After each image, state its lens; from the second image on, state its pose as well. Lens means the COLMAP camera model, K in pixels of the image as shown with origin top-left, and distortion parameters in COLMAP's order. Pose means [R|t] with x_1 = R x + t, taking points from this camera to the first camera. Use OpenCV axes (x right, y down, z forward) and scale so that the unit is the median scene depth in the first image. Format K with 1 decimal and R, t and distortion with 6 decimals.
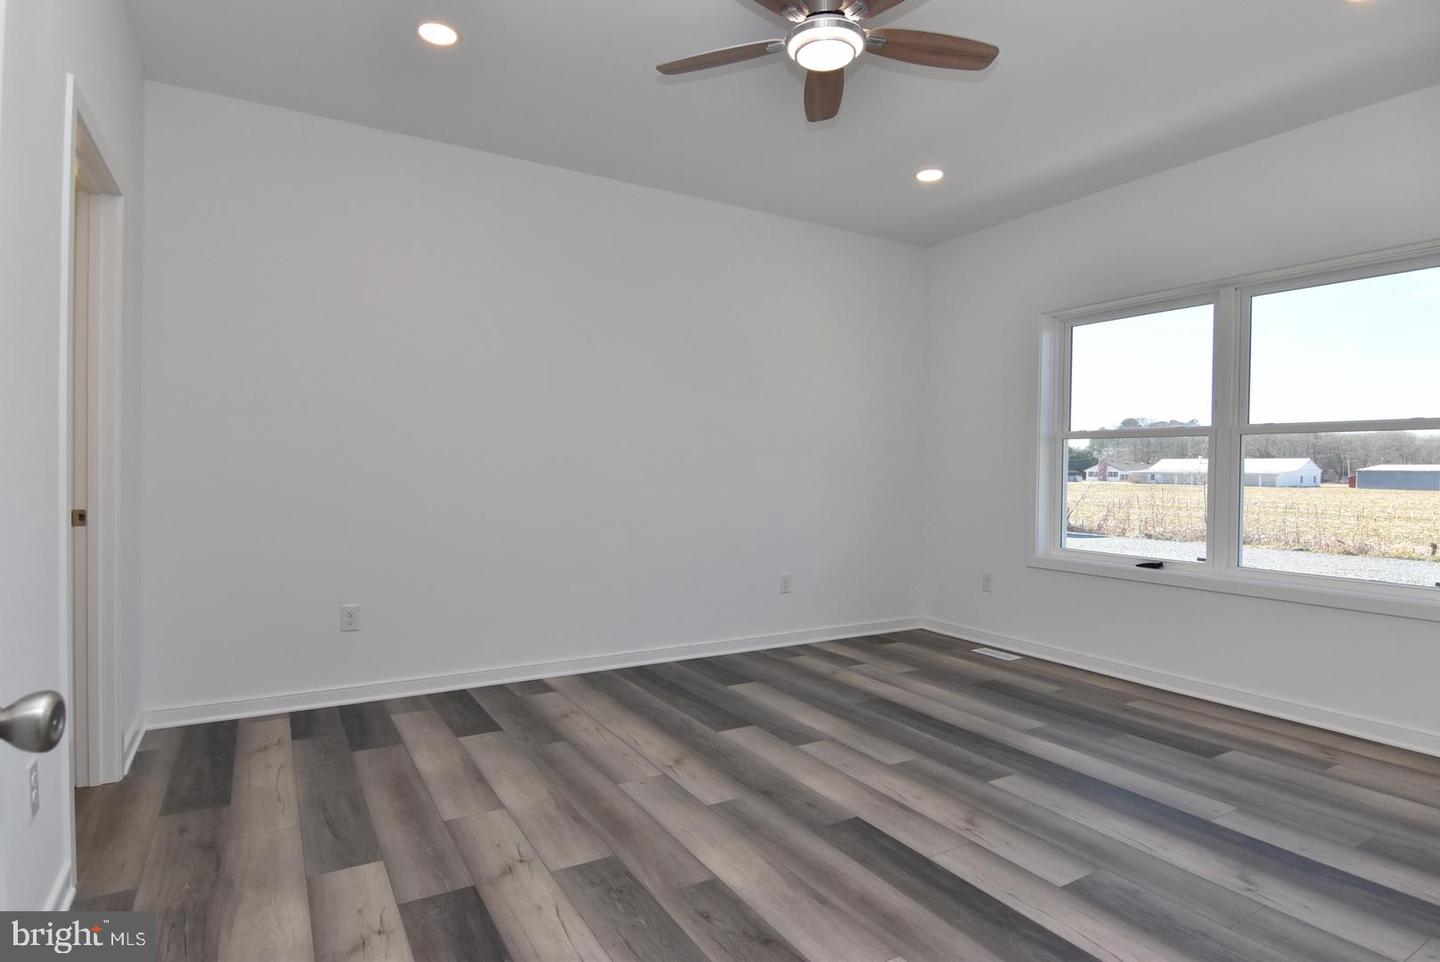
lens RADIAL K [[764.8, 0, 716.3], [0, 764.8, 478.8], [0, 0, 1]] dist [-0.003458, -0.012228]
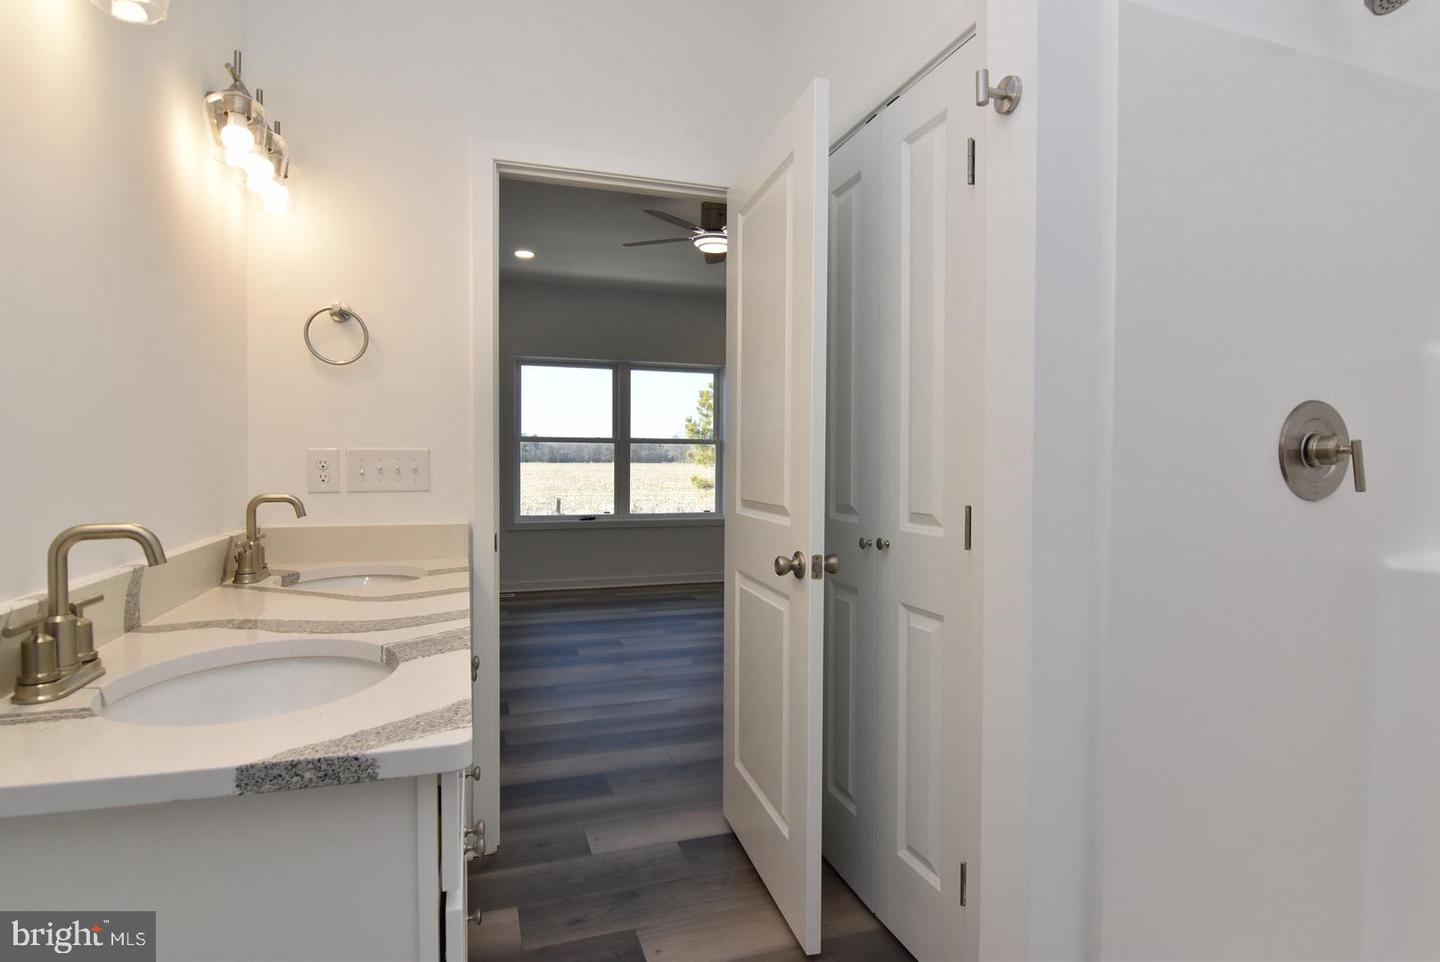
lens RADIAL K [[764.8, 0, 726.9], [0, 764.8, 475.4], [0, 0, 1]] dist [-0.003458, -0.012228]
pose [[0.203605, -0.031534, 0.978545, -1.285948], [0.012050, 0.999486, 0.029701, -0.036265], [-0.978979, 0.005744, 0.203880, 0.443552]]
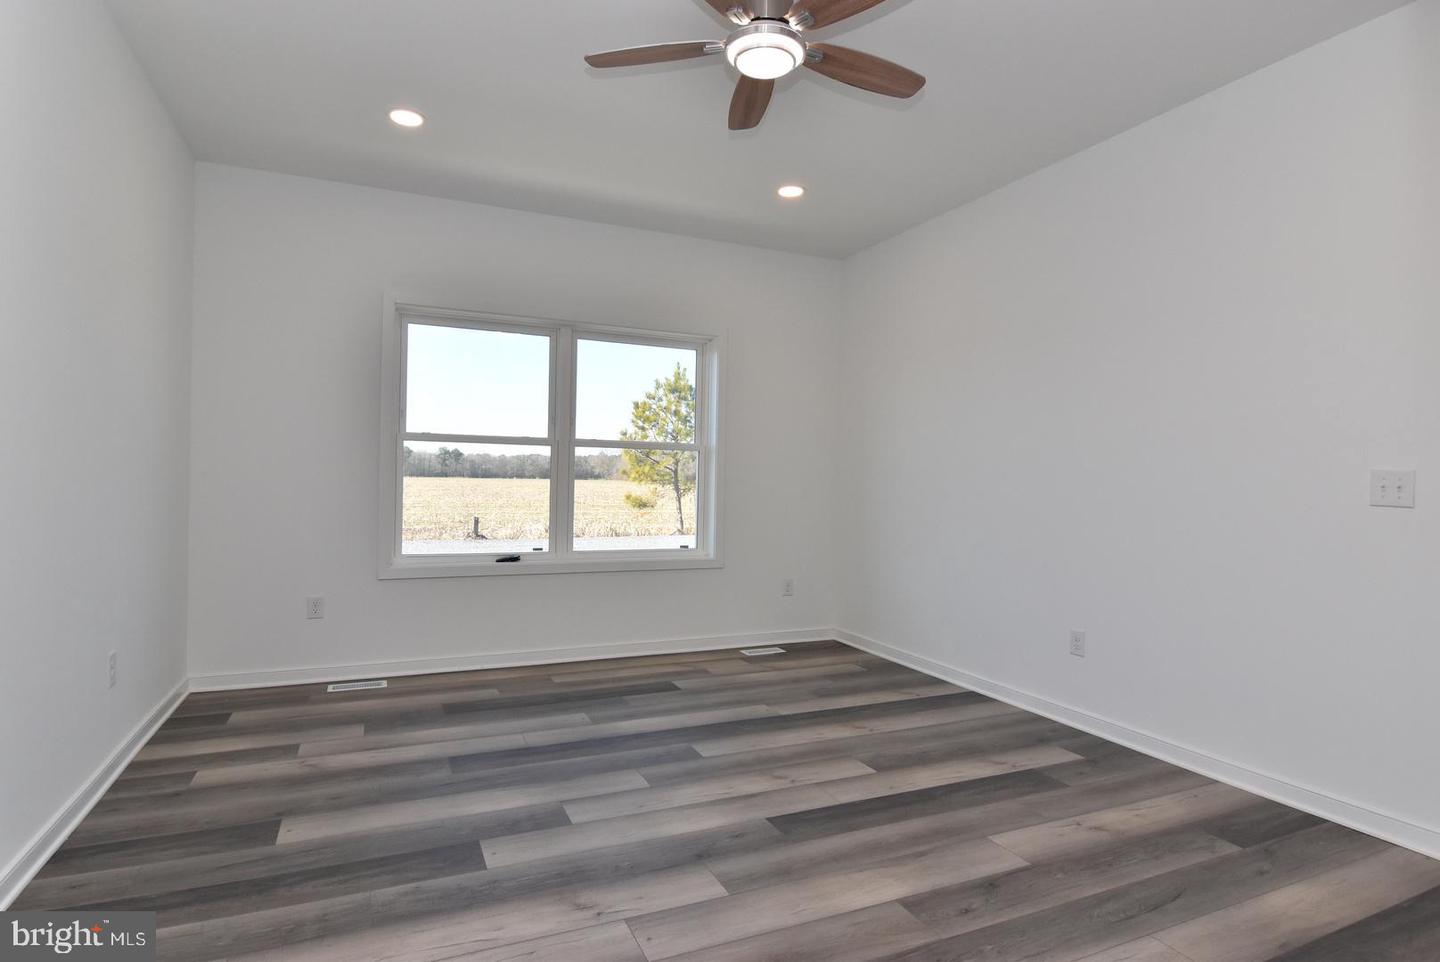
lens RADIAL K [[764.8, 0, 728.3], [0, 764.8, 482.2], [0, 0, 1]] dist [-0.003458, -0.012228]
pose [[0.107923, -0.014990, 0.994046, -0.634155], [-0.003115, 0.999876, 0.015416, -0.022314], [-0.994154, -0.004760, 0.107863, 0.705783]]
